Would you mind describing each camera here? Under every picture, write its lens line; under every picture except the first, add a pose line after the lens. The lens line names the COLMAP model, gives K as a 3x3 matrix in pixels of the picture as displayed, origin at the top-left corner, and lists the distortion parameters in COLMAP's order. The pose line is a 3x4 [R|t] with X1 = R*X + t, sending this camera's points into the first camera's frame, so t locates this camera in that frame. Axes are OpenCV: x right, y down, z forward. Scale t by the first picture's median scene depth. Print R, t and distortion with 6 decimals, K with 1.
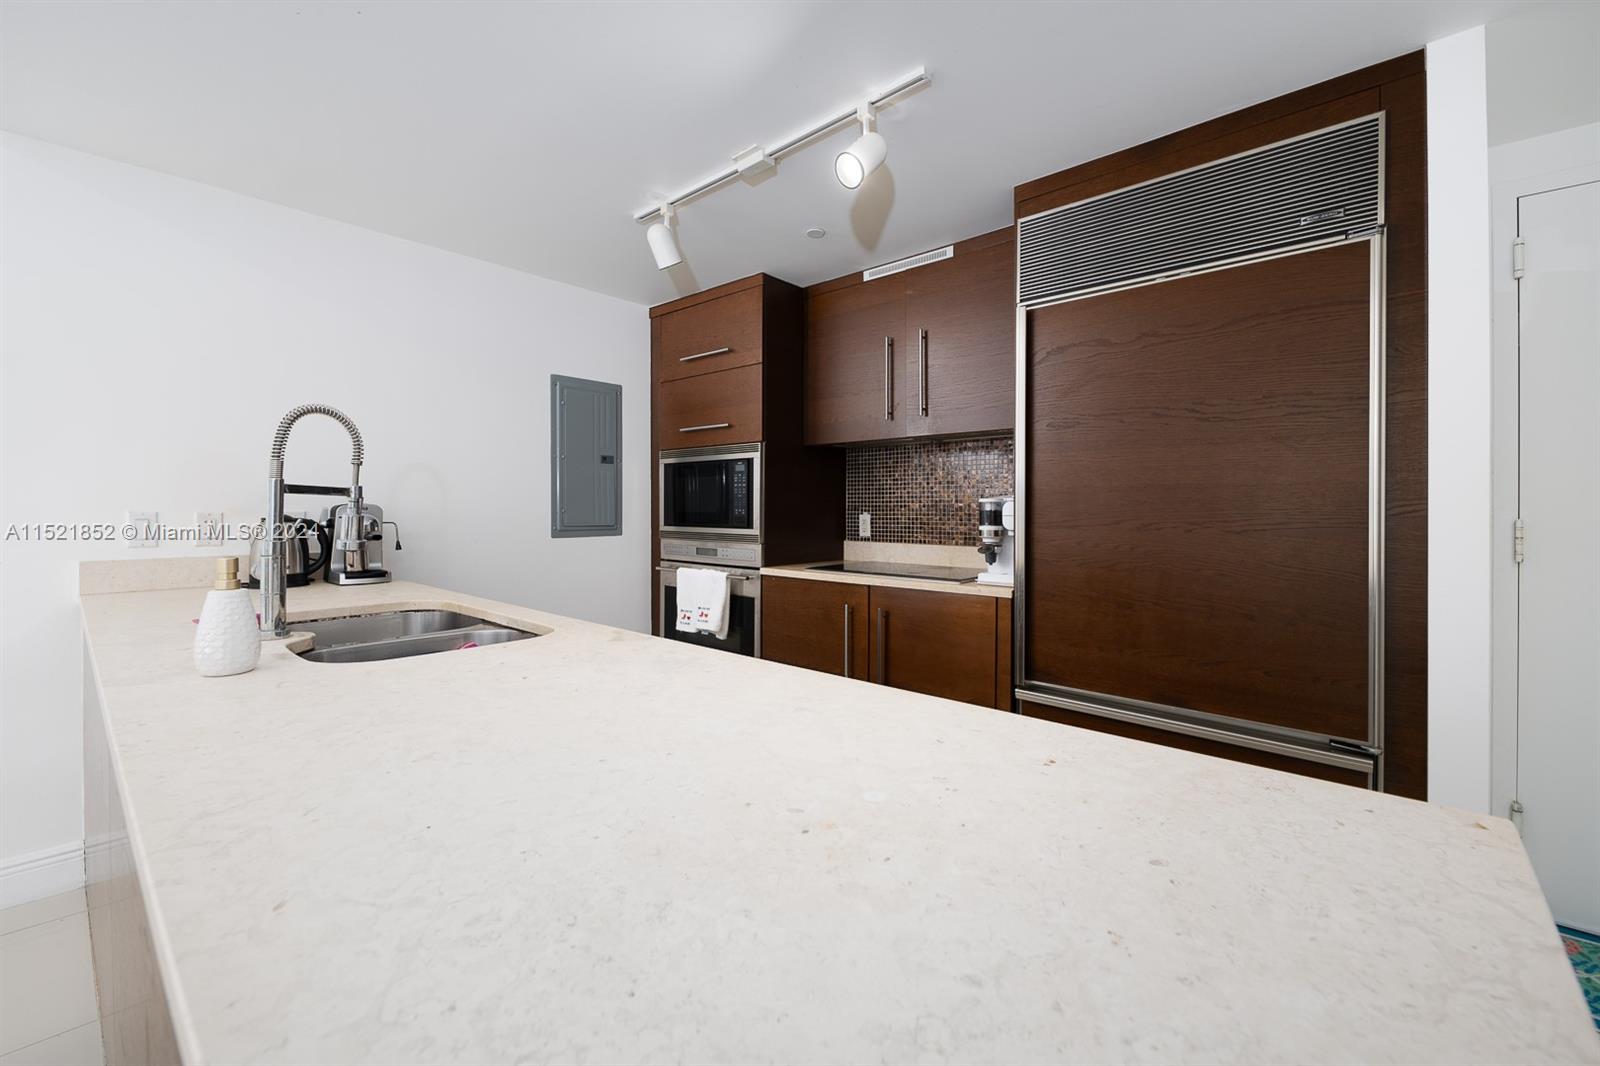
lens RADIAL K [[649.5, 0, 799.8], [0, 649.5, 520.9], [0, 0, 1]] dist [0.001023, -0.000056]
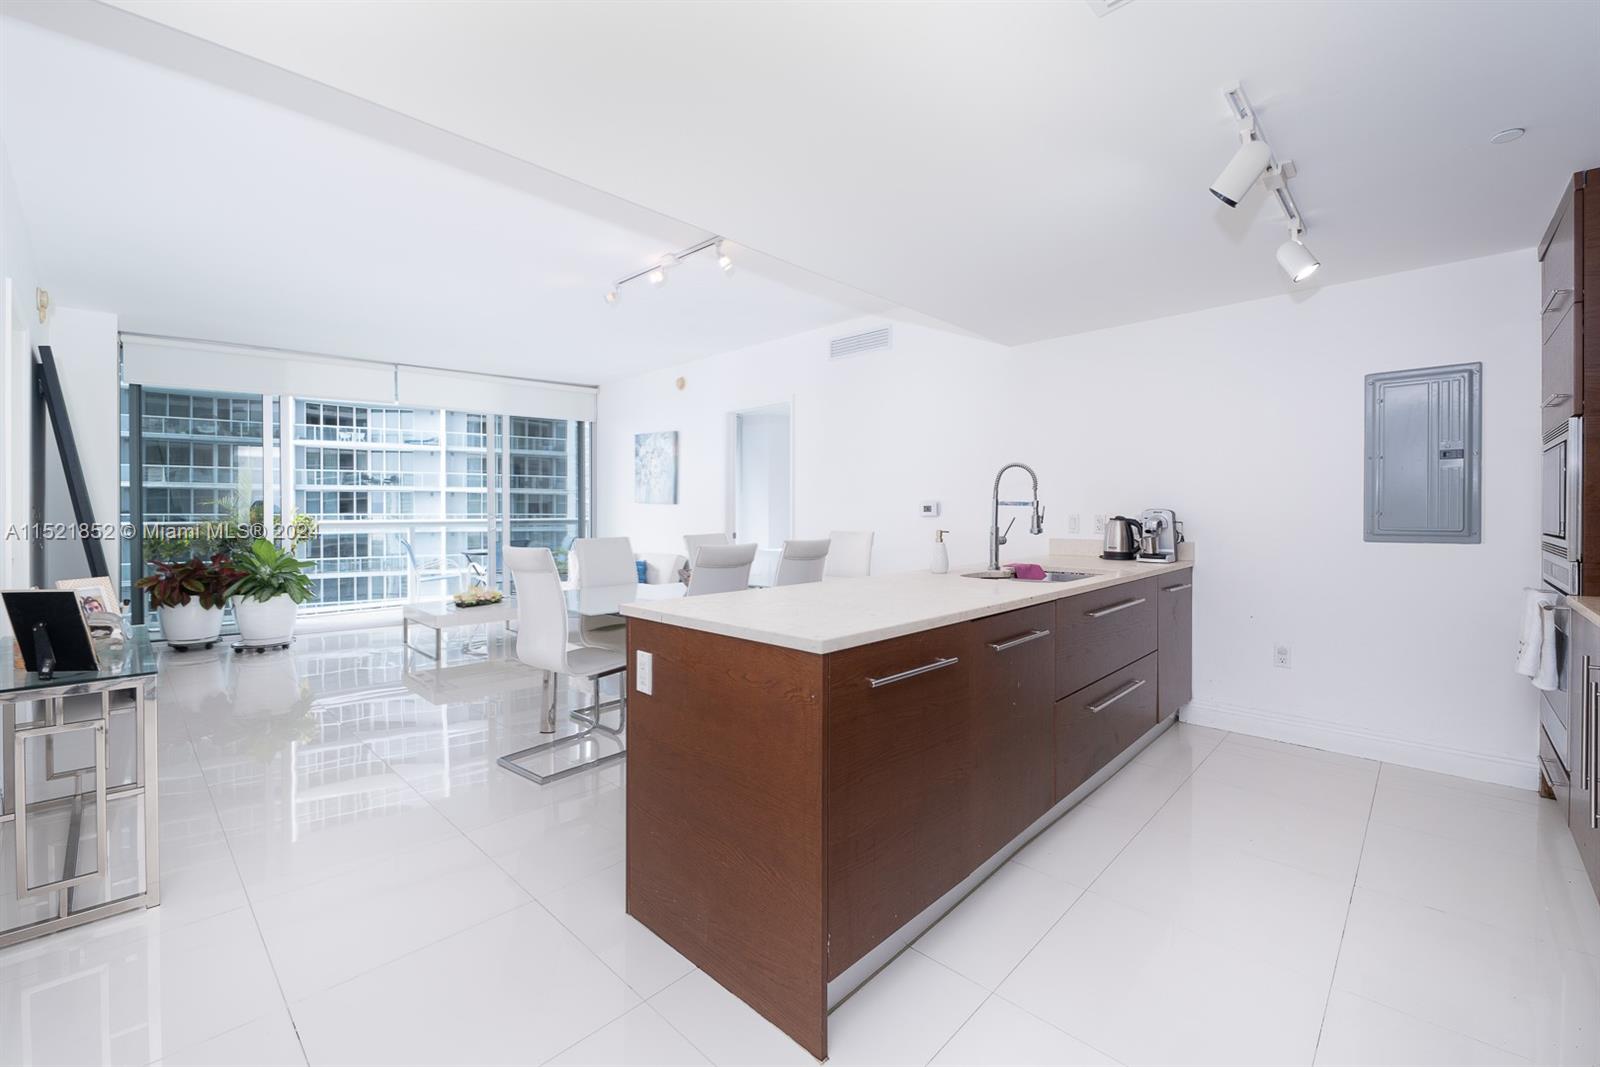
lens RADIAL K [[649.5, 0, 799.3], [0, 649.5, 520.2], [0, 0, 1]] dist [0.001023, -0.000056]
pose [[-0.054400, 0.011573, -0.998452, 0.856117], [-0.014785, 0.999814, 0.012394, -0.006886], [0.998410, 0.015436, -0.054219, 0.266594]]
